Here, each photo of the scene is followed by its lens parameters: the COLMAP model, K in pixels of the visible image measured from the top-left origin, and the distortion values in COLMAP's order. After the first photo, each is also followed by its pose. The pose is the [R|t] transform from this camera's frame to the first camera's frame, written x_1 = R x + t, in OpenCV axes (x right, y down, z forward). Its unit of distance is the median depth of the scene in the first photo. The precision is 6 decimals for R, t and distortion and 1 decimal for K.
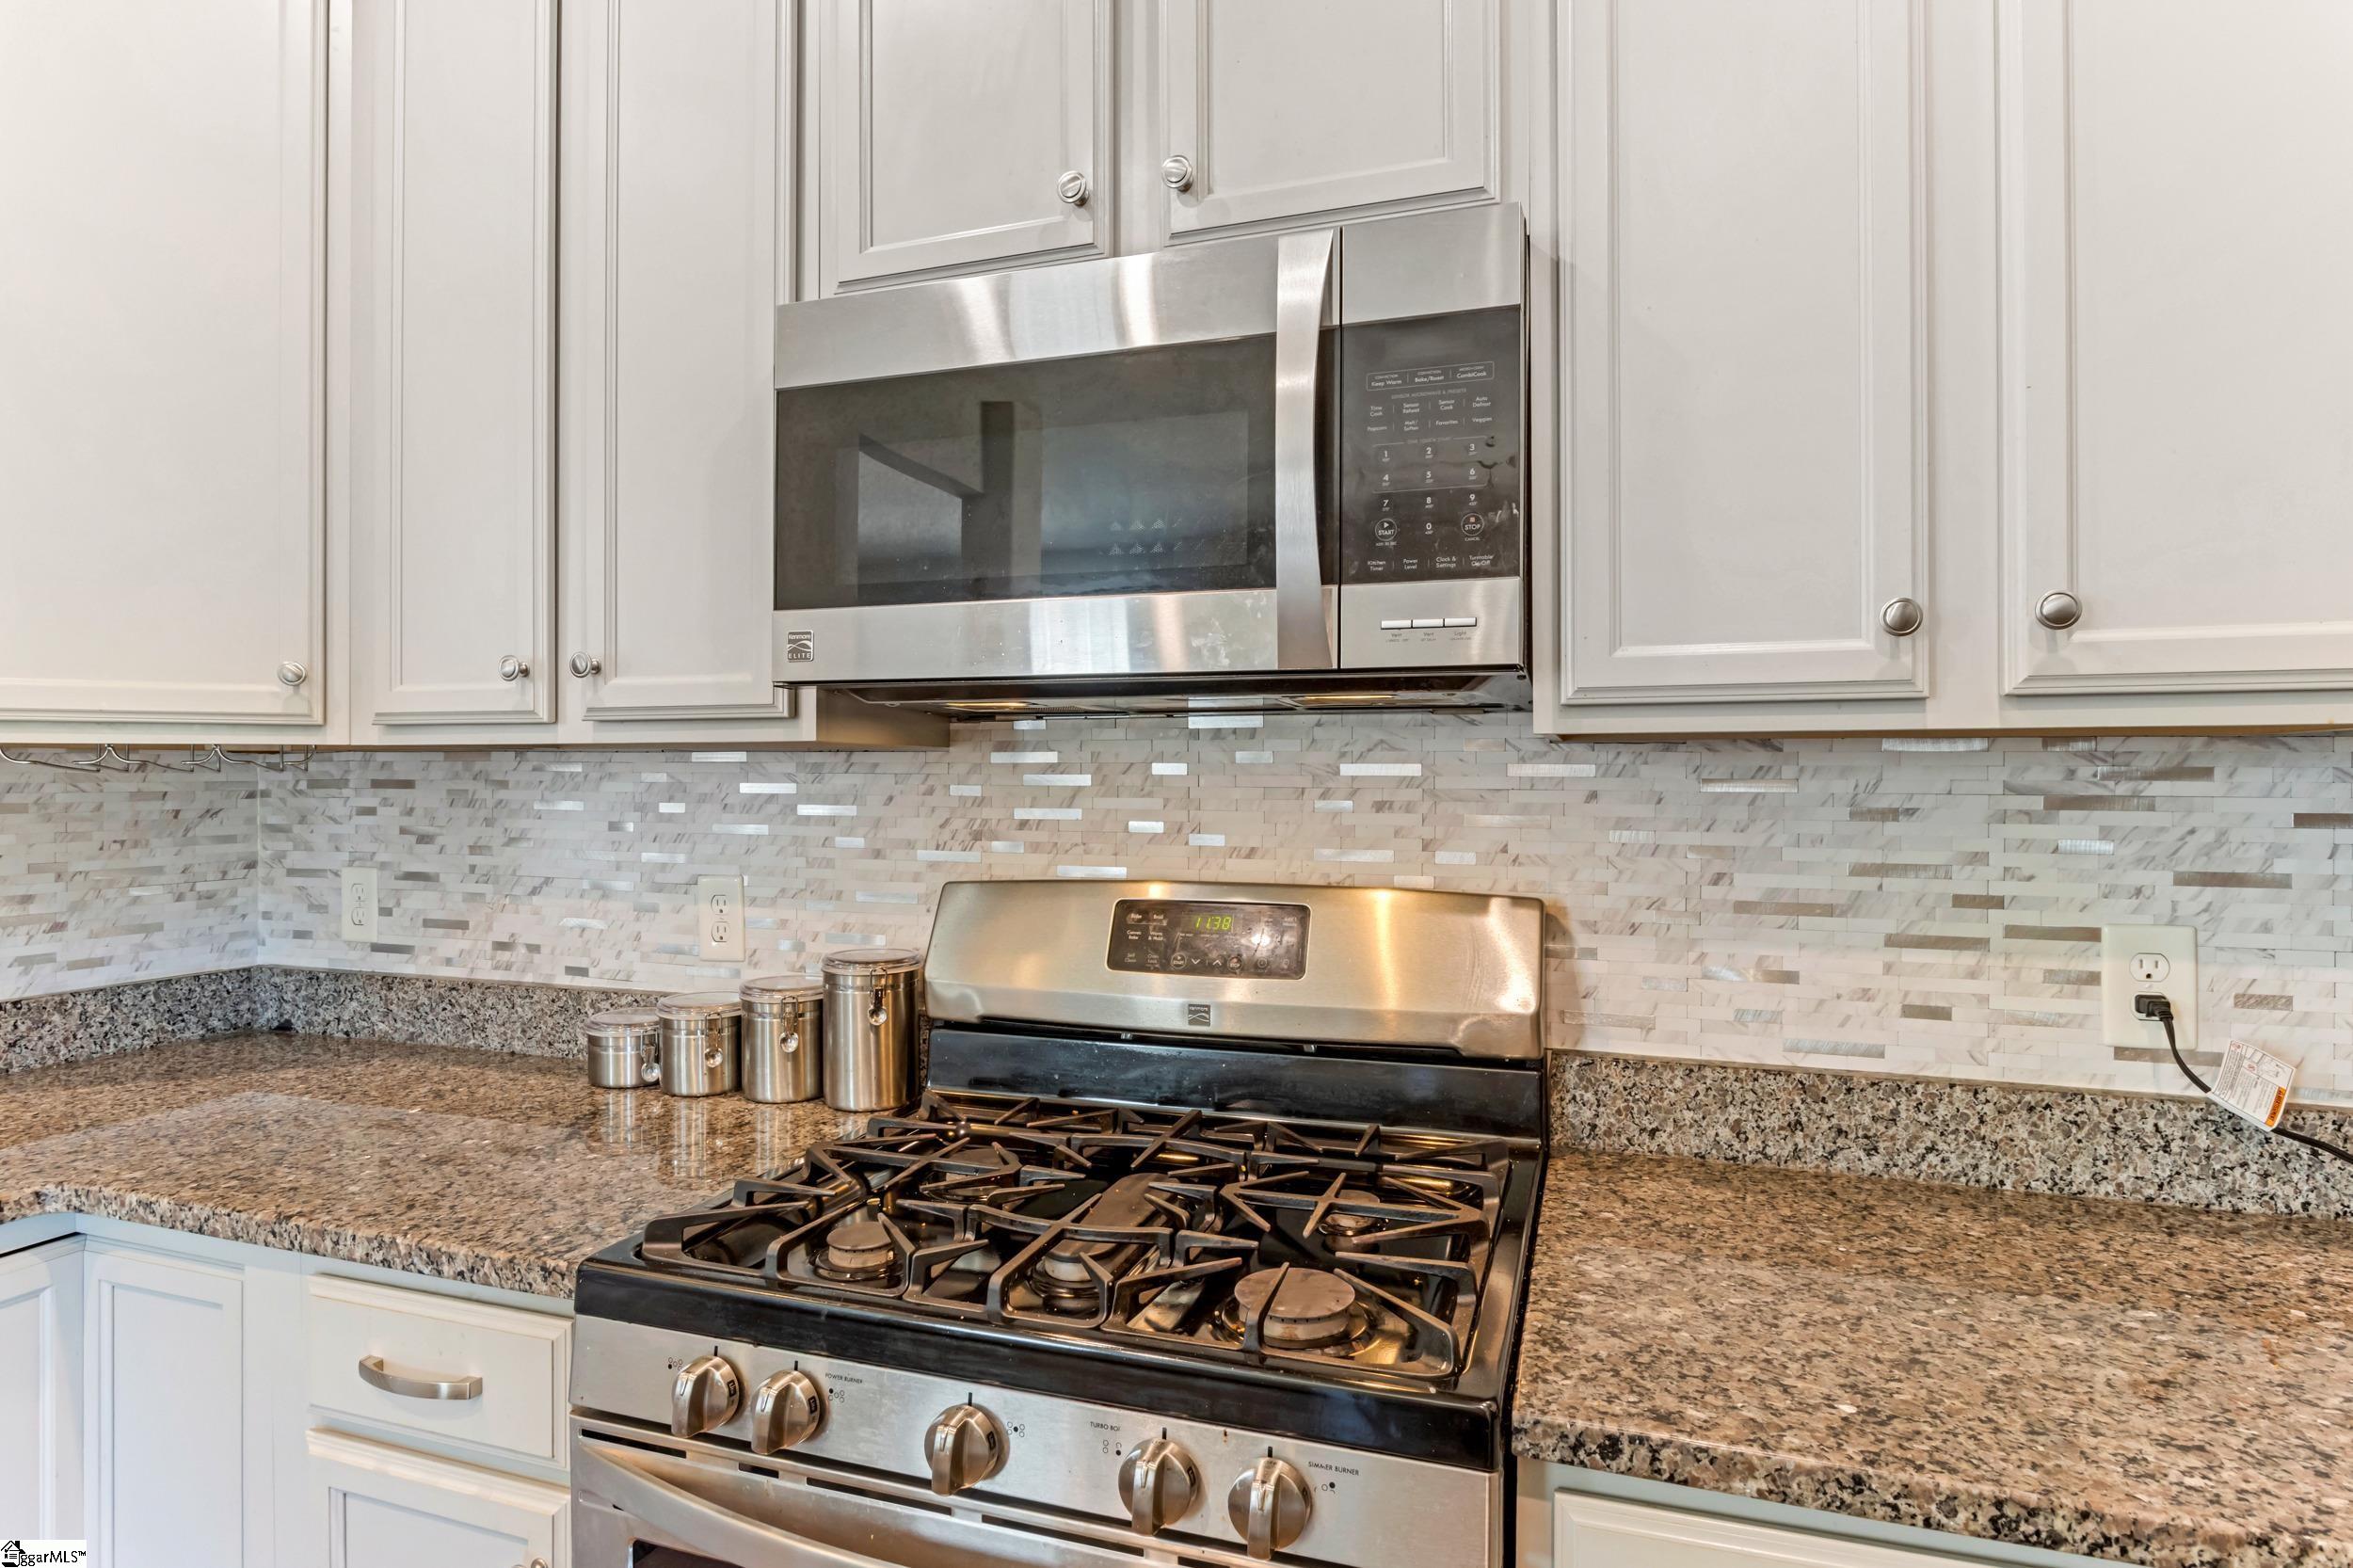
lens RADIAL K [[1262.1, 0, 1176.5], [0, 1262.1, 784.0], [0, 0, 1]] dist [-0.002636, -0.000548]
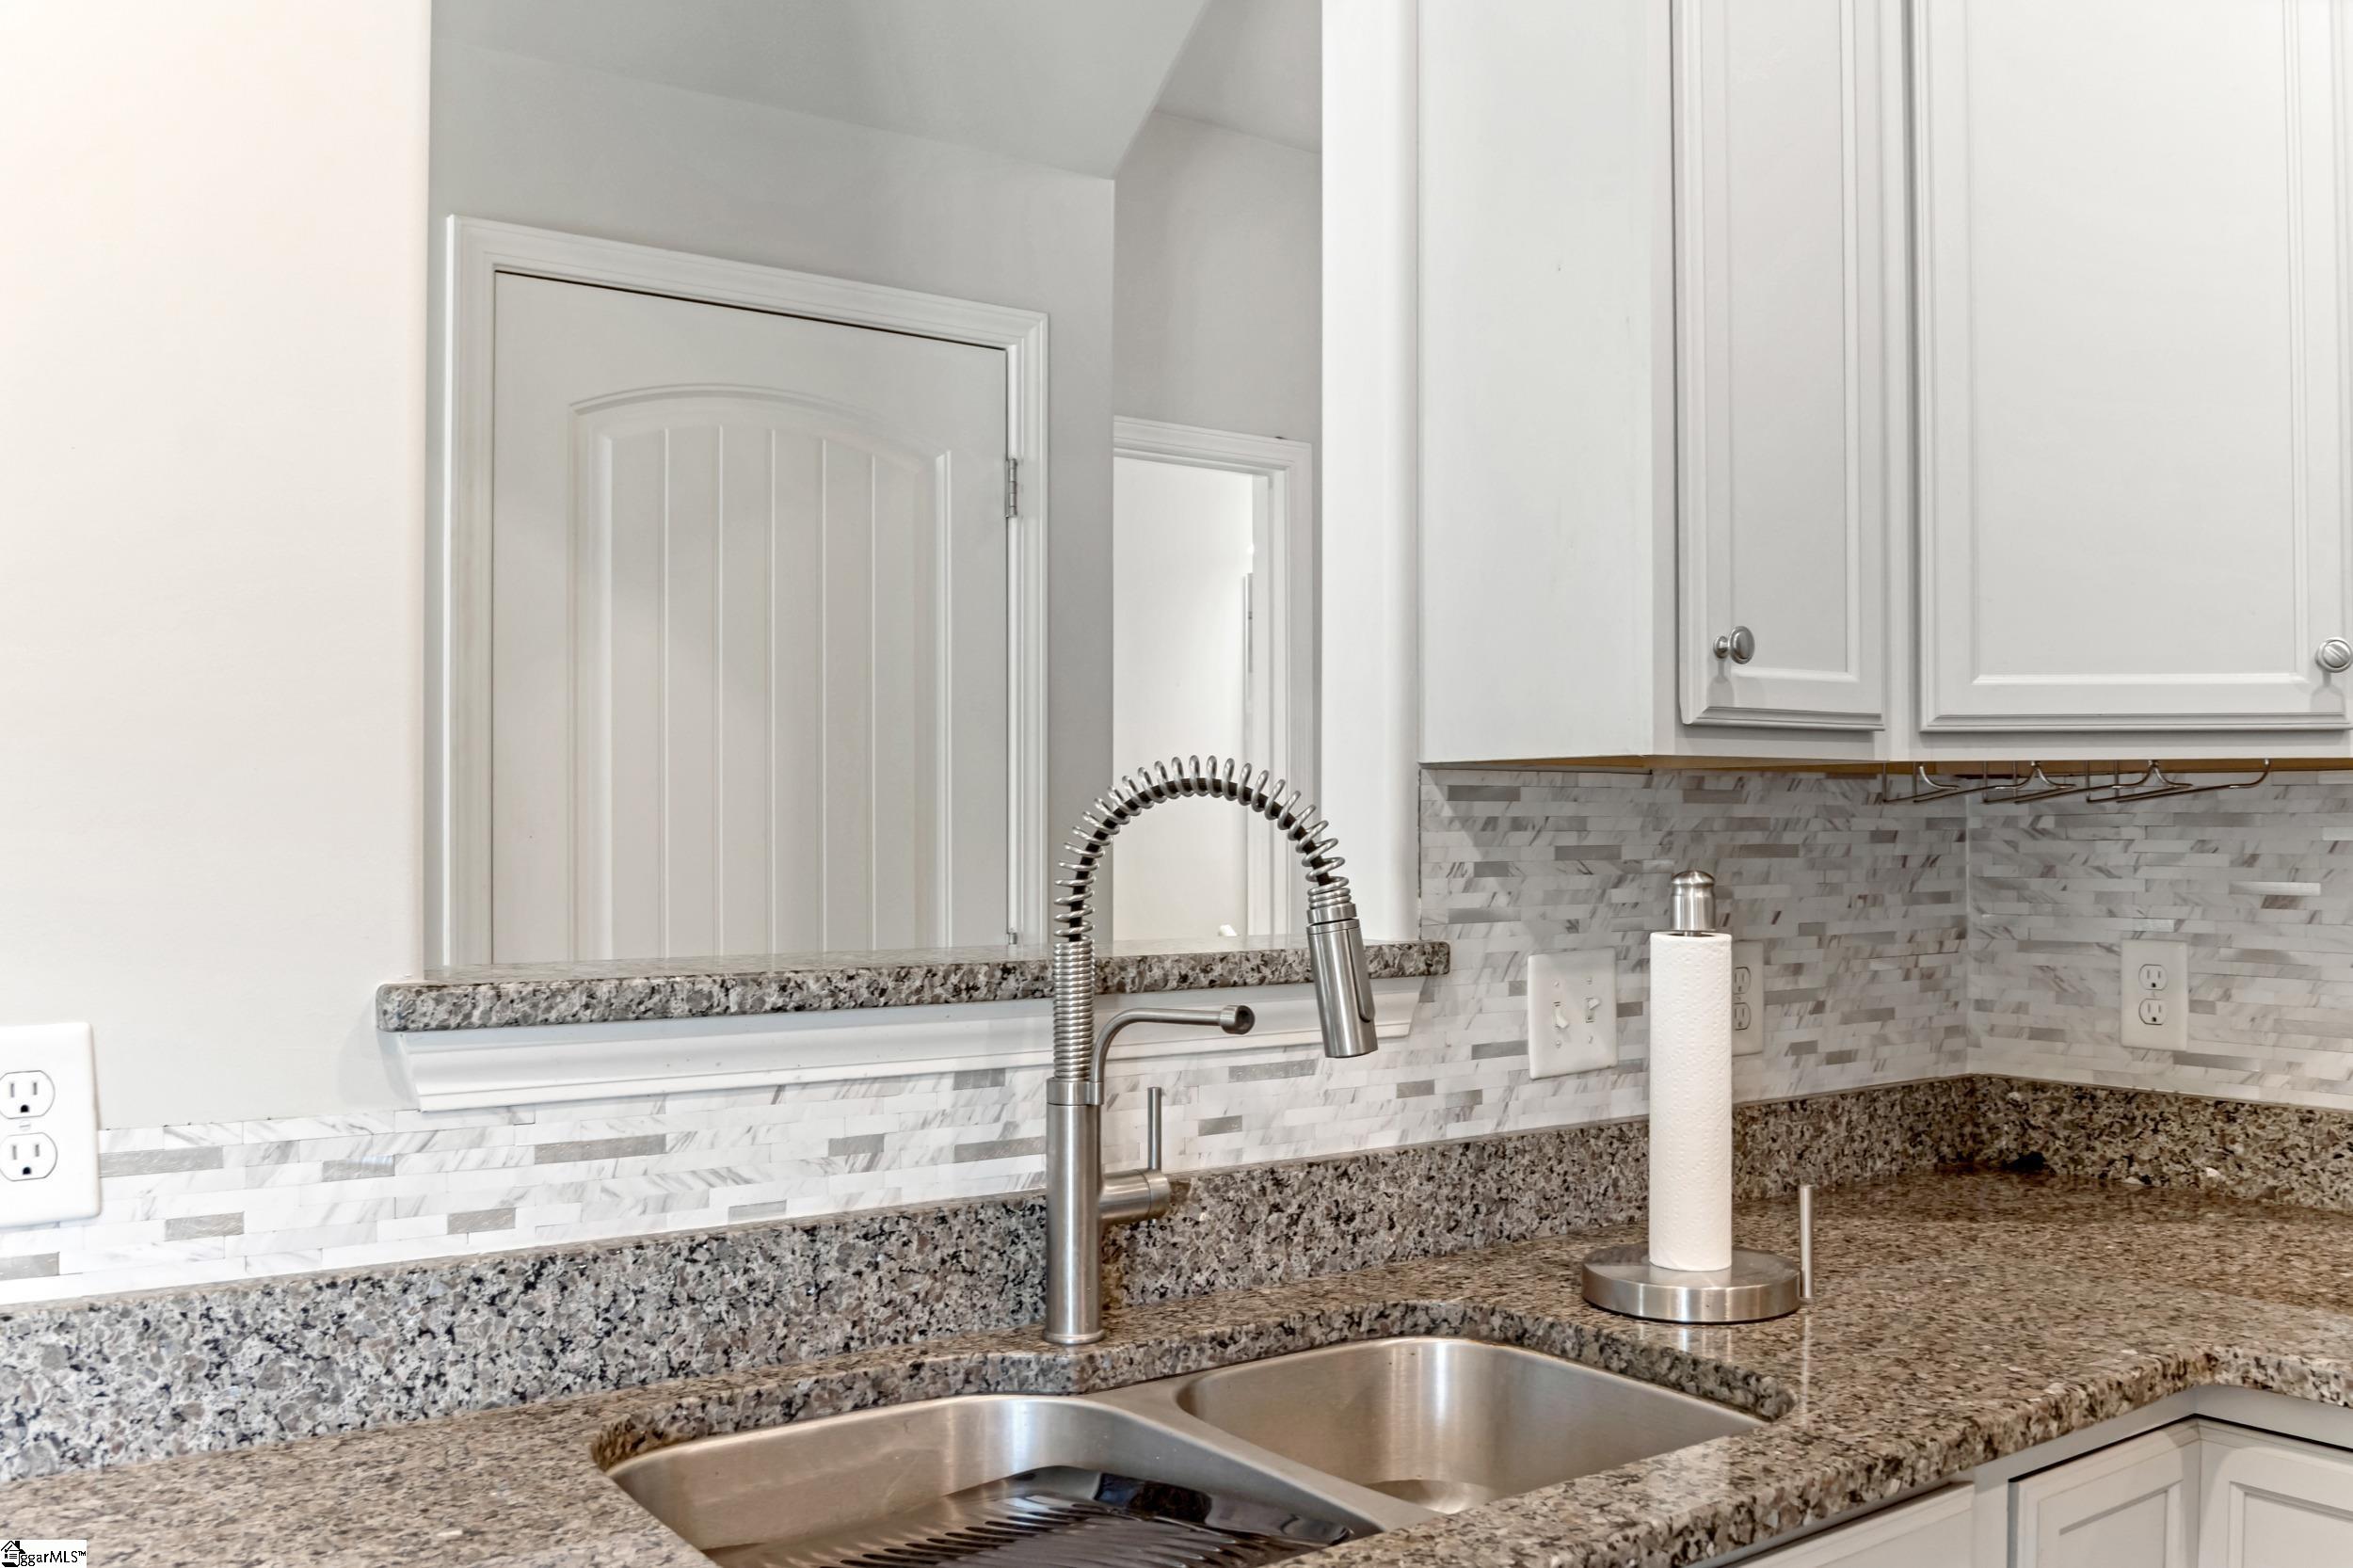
lens RADIAL K [[2031.0, 0, 1181.4], [0, 2031.0, 826.2], [0, 0, 1]] dist [-0.065601, 0.005111]
pose [[0.817373, -0.001758, -0.576106, -0.484694], [-0.002546, 0.999975, -0.006663, 0.012782], [0.576103, 0.006913, 0.817348, -0.215444]]
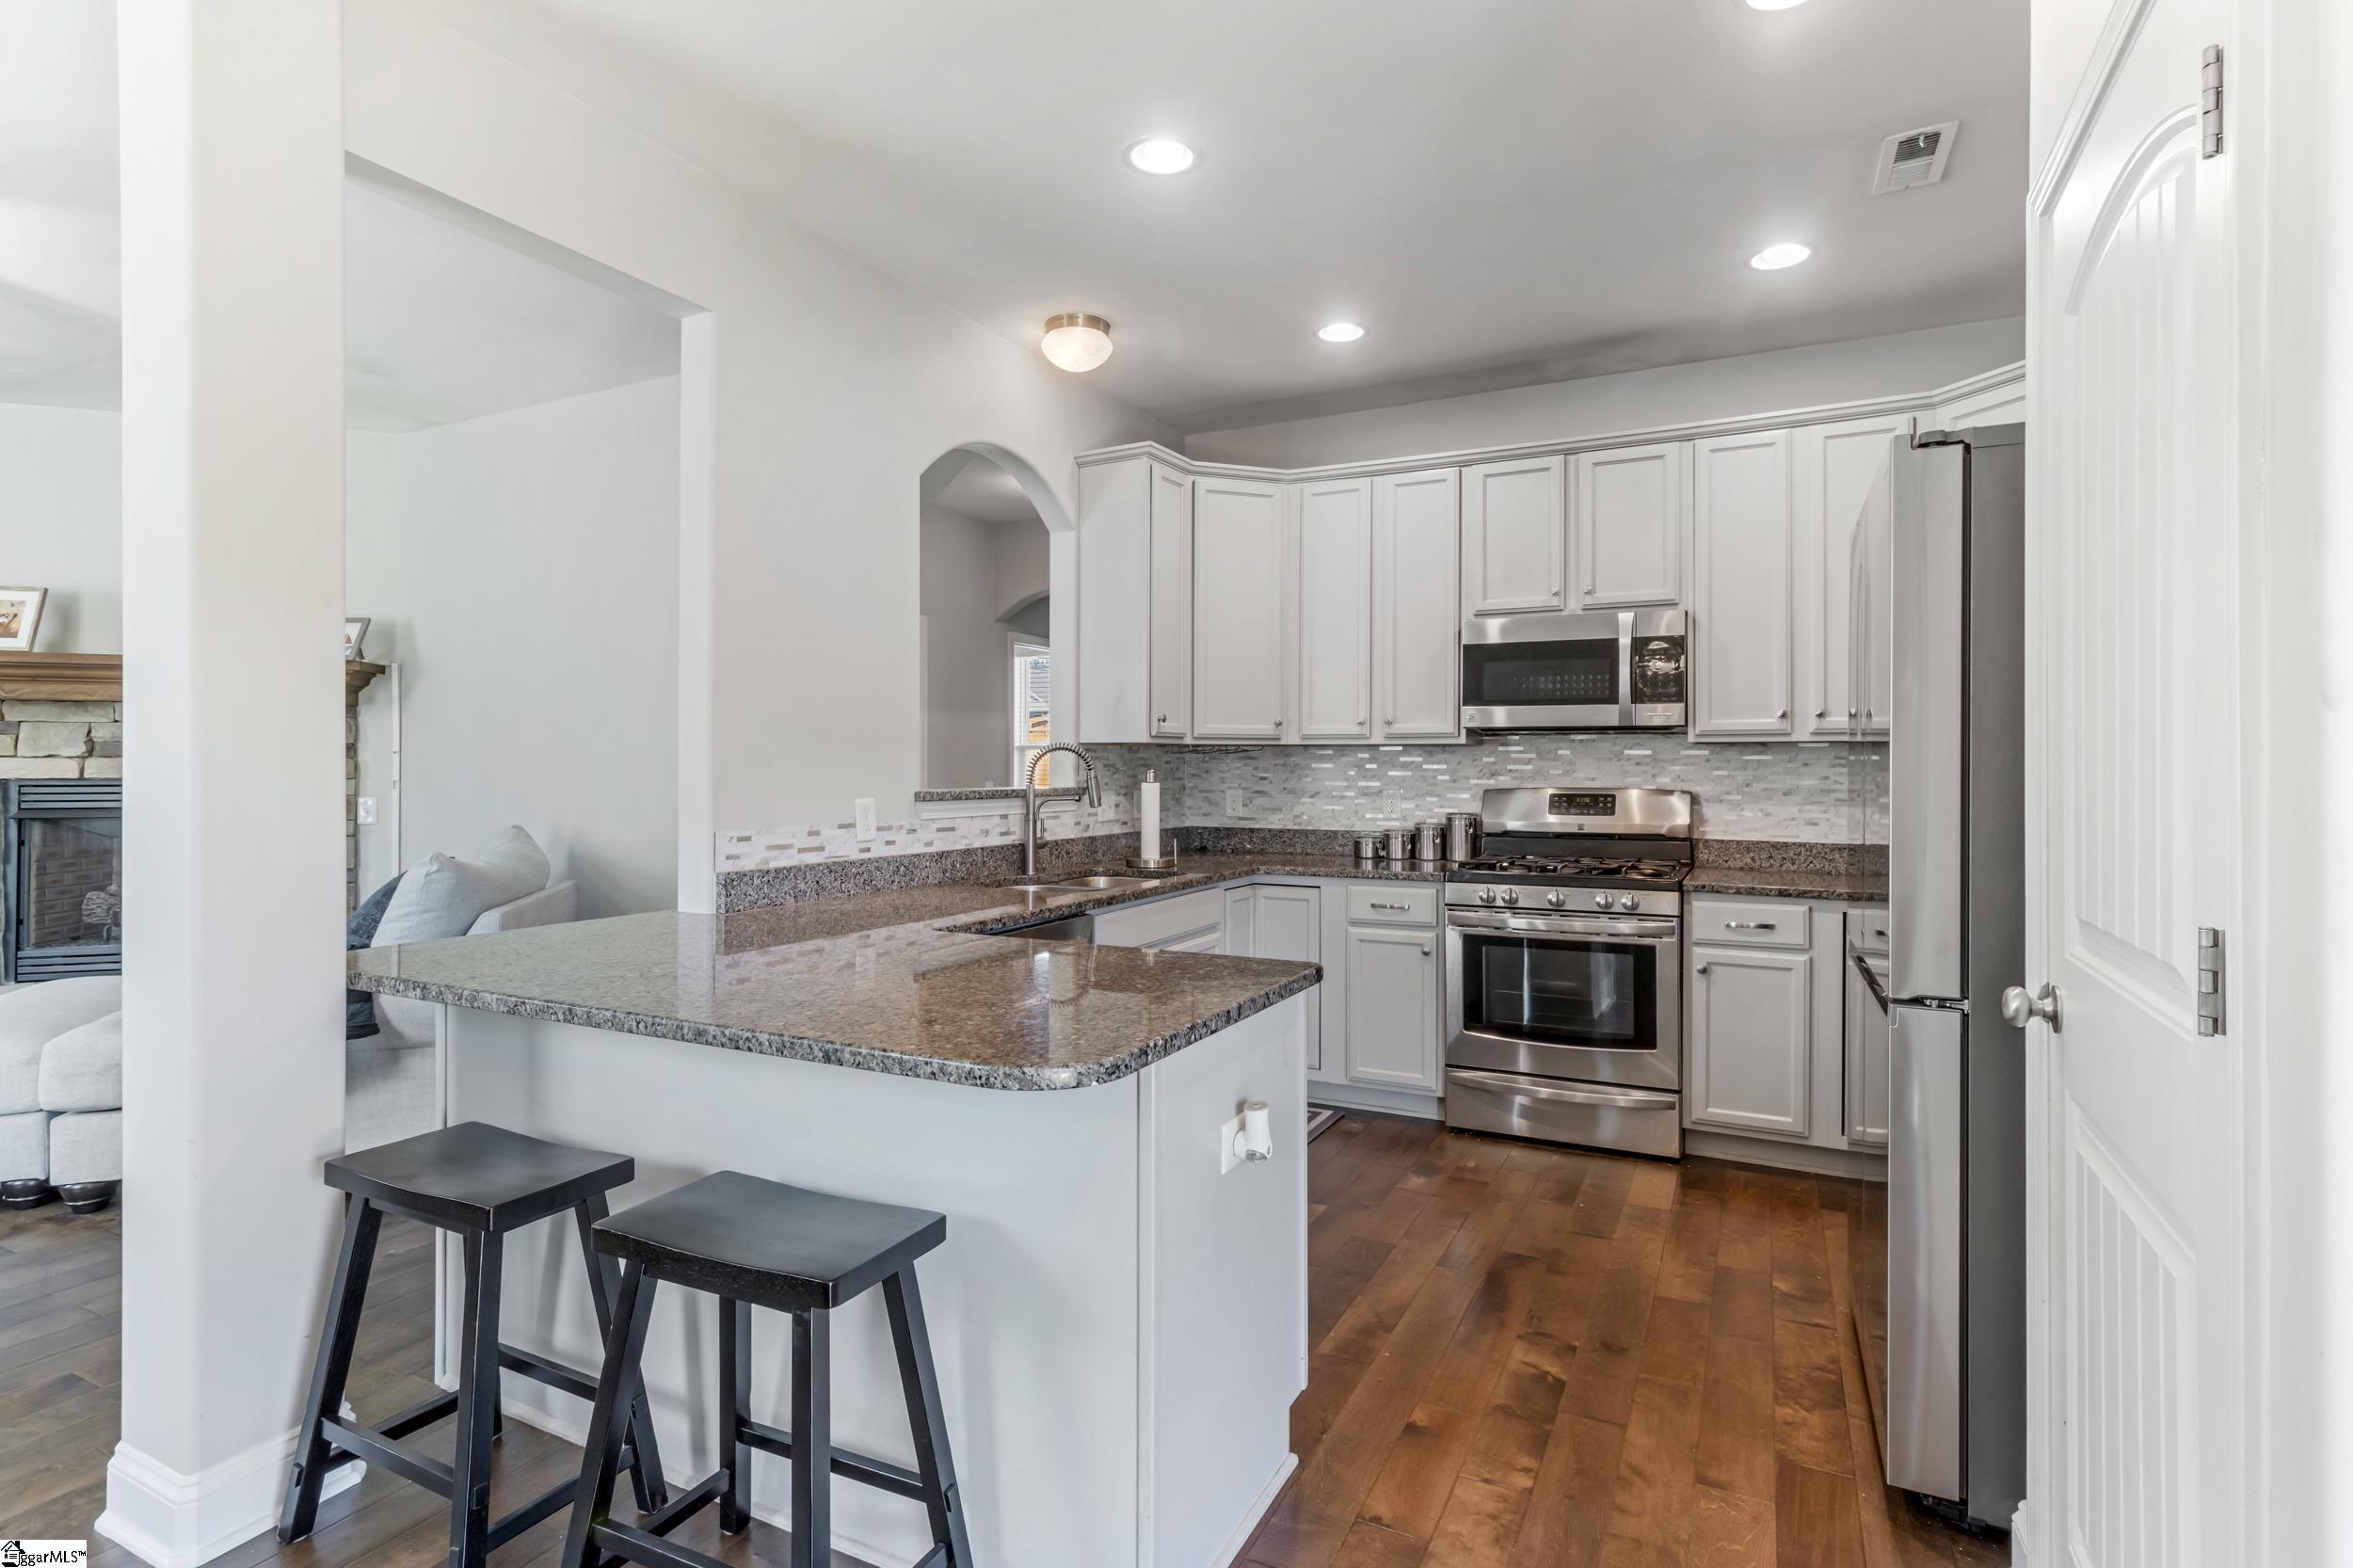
lens RADIAL K [[1159.8, 0, 1181.9], [0, 1159.8, 772.0], [0, 0, 1]] dist [0.002576, 0.000369]
pose [[0.990193, 0.002641, -0.139680, -0.439533], [-0.002838, 0.999995, -0.001214, 0.034990], [0.139676, 0.001599, 0.990196, -1.590377]]
